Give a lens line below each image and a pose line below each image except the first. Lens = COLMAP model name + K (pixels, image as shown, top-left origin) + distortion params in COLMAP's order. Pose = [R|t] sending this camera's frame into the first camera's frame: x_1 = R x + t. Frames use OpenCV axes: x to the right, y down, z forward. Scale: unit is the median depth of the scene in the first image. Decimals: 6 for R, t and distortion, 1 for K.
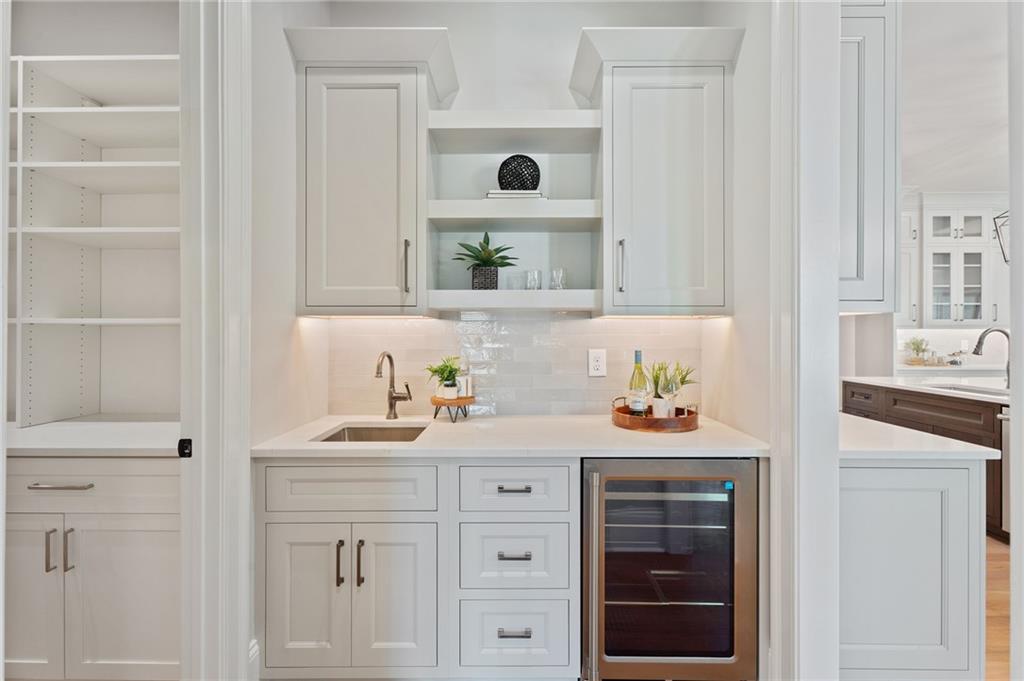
lens RADIAL K [[457.7, 0, 511.1], [0, 457.7, 341.6], [0, 0, 1]] dist [0.004960, -0.000500]
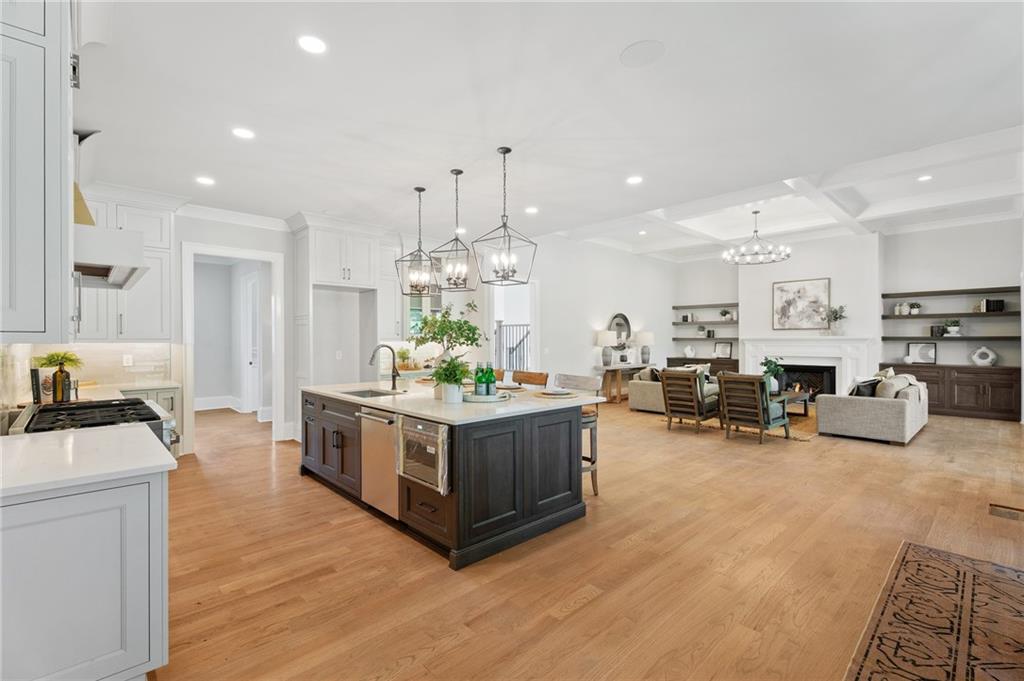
lens RADIAL K [[457.7, 0, 512.8], [0, 457.7, 342.3], [0, 0, 1]] dist [0.004960, -0.000500]
pose [[0.724175, 0.000554, 0.689616, 0.243974], [0.002733, 0.999990, -0.003673, -0.019555], [-0.689611, 0.004545, 0.724166, -0.123249]]
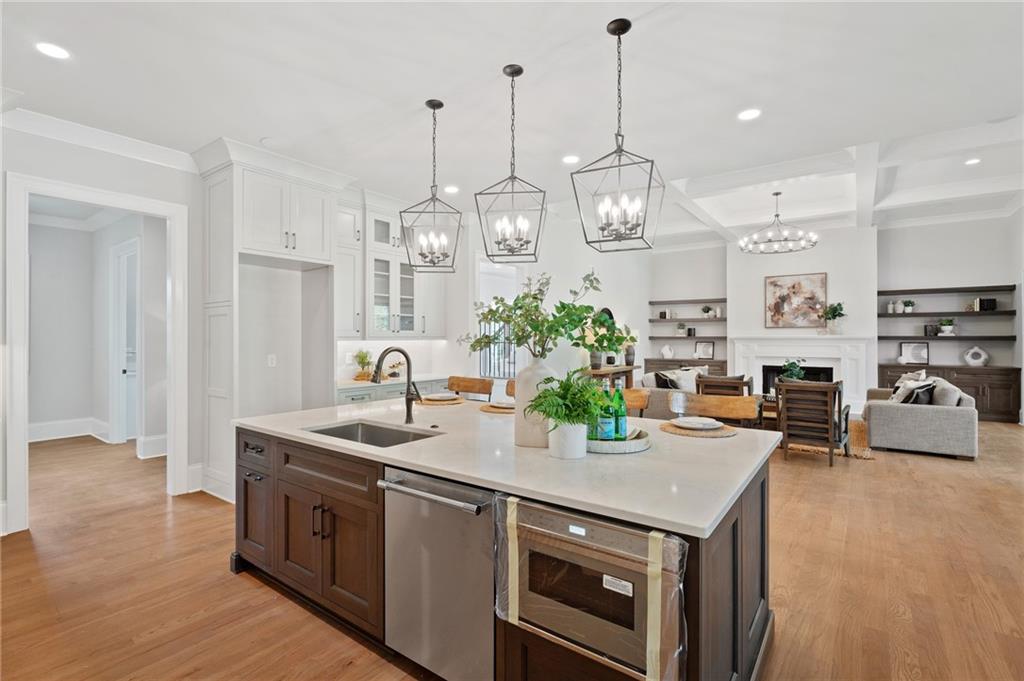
lens RADIAL K [[476.1, 0, 511.2], [0, 476.1, 337.1], [0, 0, 1]] dist [-0.011986, 0.000818]
pose [[0.587558, 0.007053, 0.809151, 0.305456], [0.002131, 0.999945, -0.010264, -0.024221], [-0.809179, 0.007755, 0.587511, 0.215048]]
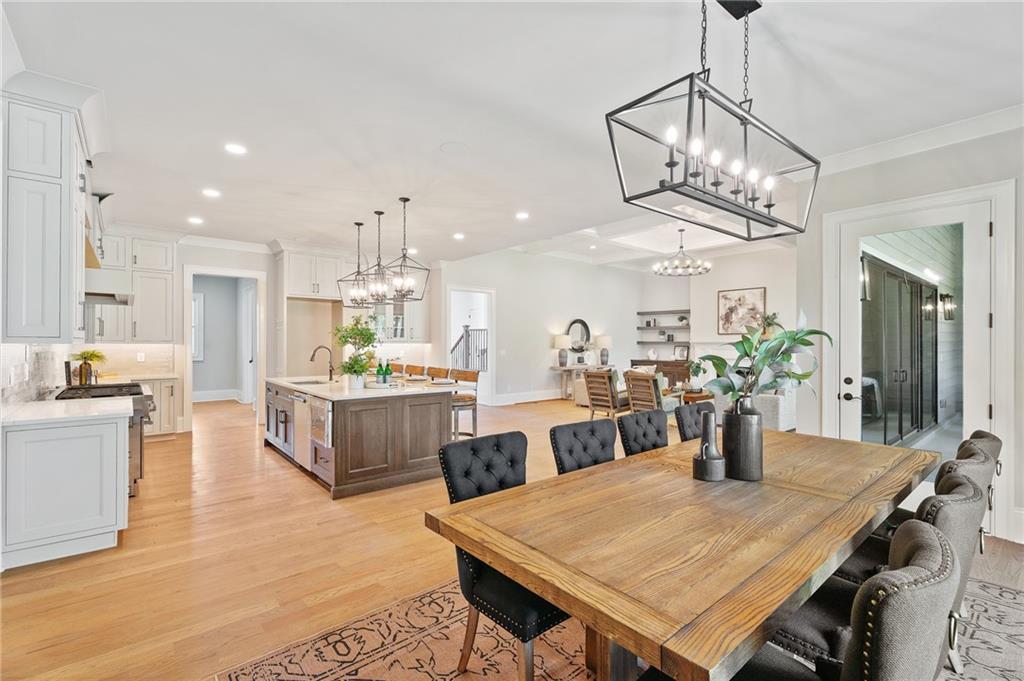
lens RADIAL K [[457.7, 0, 511.0], [0, 457.7, 342.9], [0, 0, 1]] dist [0.004960, -0.000500]
pose [[0.764845, 0.006976, 0.644176, 0.286796], [-0.002253, 0.999964, -0.008154, -0.018367], [-0.644210, 0.004785, 0.764833, -0.453578]]
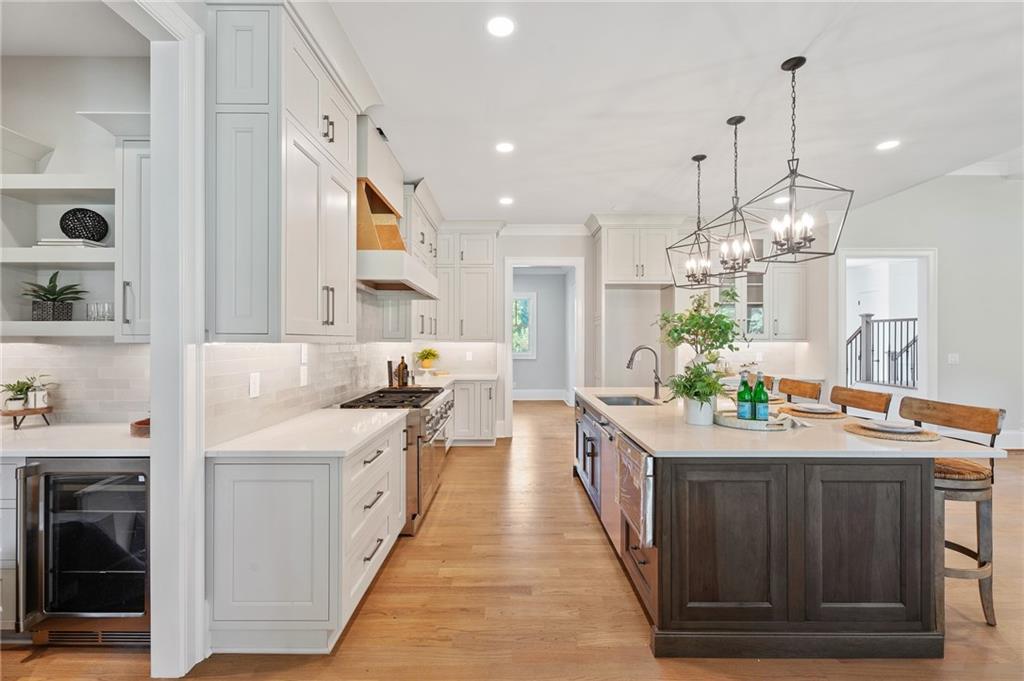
lens RADIAL K [[457.7, 0, 512.4], [0, 457.7, 340.6], [0, 0, 1]] dist [0.004960, -0.000500]
pose [[0.999954, 0.006415, 0.007170, 0.421318], [-0.006366, 0.999957, -0.006813, -0.021119], [-0.007214, 0.006767, 0.999951, -0.084873]]
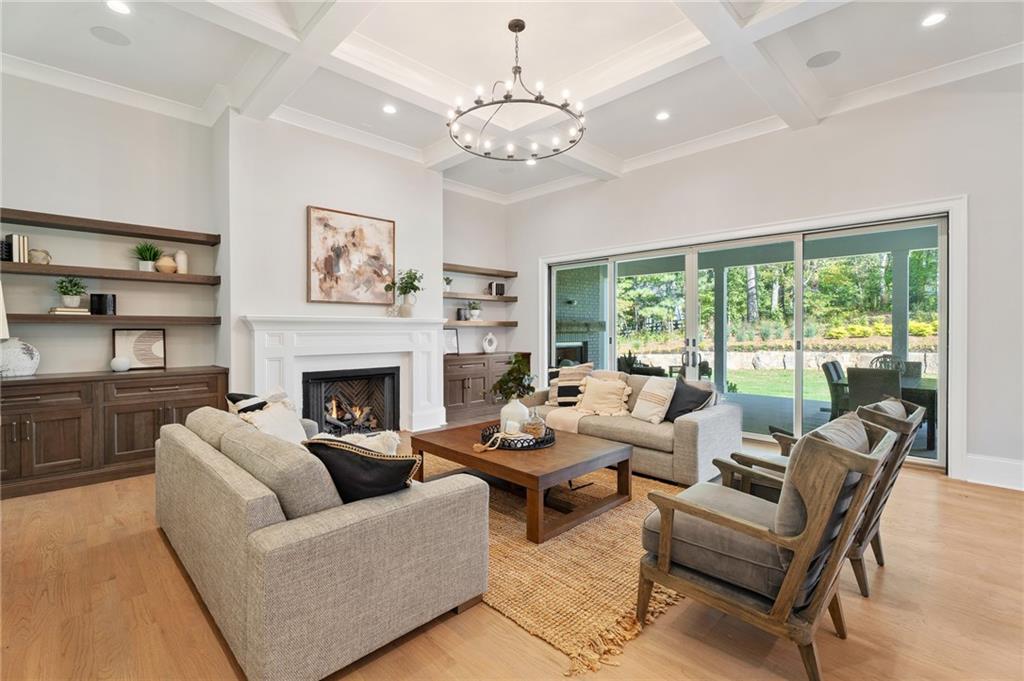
lens RADIAL K [[457.7, 0, 513.5], [0, 457.7, 331.5], [0, 0, 1]] dist [0.004960, -0.000500]
pose [[-0.705897, 0.001010, 0.708313, 1.332496], [0.008019, 0.999946, 0.006567, -0.018471], [-0.708269, 0.010316, -0.705868, 0.825542]]
